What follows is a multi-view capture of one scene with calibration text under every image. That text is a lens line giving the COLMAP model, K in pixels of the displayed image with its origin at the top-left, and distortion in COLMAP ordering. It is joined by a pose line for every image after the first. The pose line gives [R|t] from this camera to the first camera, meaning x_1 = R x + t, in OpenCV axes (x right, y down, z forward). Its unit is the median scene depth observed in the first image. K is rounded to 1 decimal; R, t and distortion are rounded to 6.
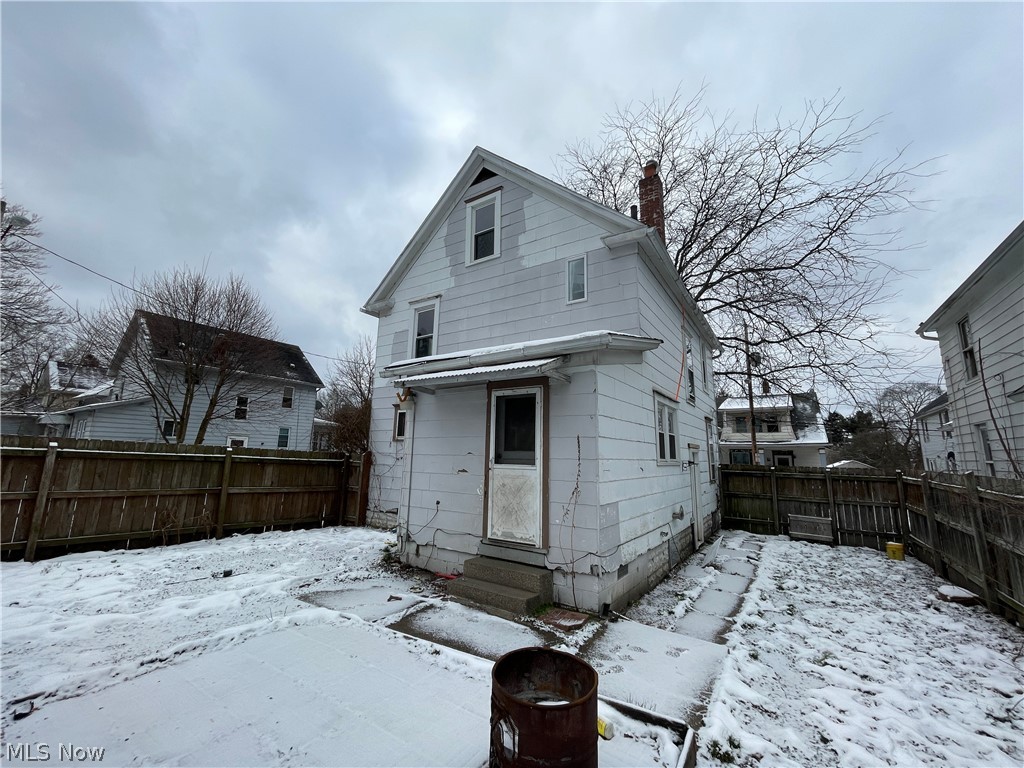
lens RADIAL K [[414.3, 0, 513.7], [0, 414.3, 382.1], [0, 0, 1]] dist [-0.002915, -0.000309]
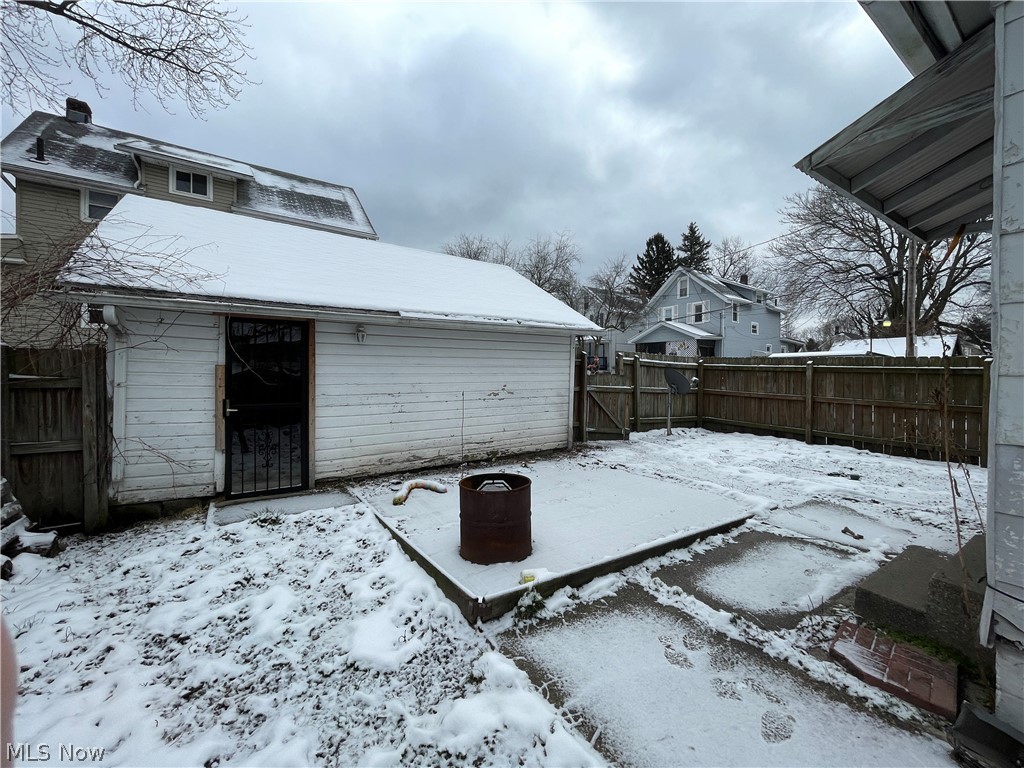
lens RADIAL K [[414.3, 0, 513.7], [0, 414.3, 382.1], [0, 0, 1]] dist [-0.002915, -0.000309]
pose [[-0.383823, -0.009966, -0.923353, 0.673884], [0.146771, 0.986571, -0.071659, 0.220146], [0.911668, -0.163026, -0.377206, 0.794628]]
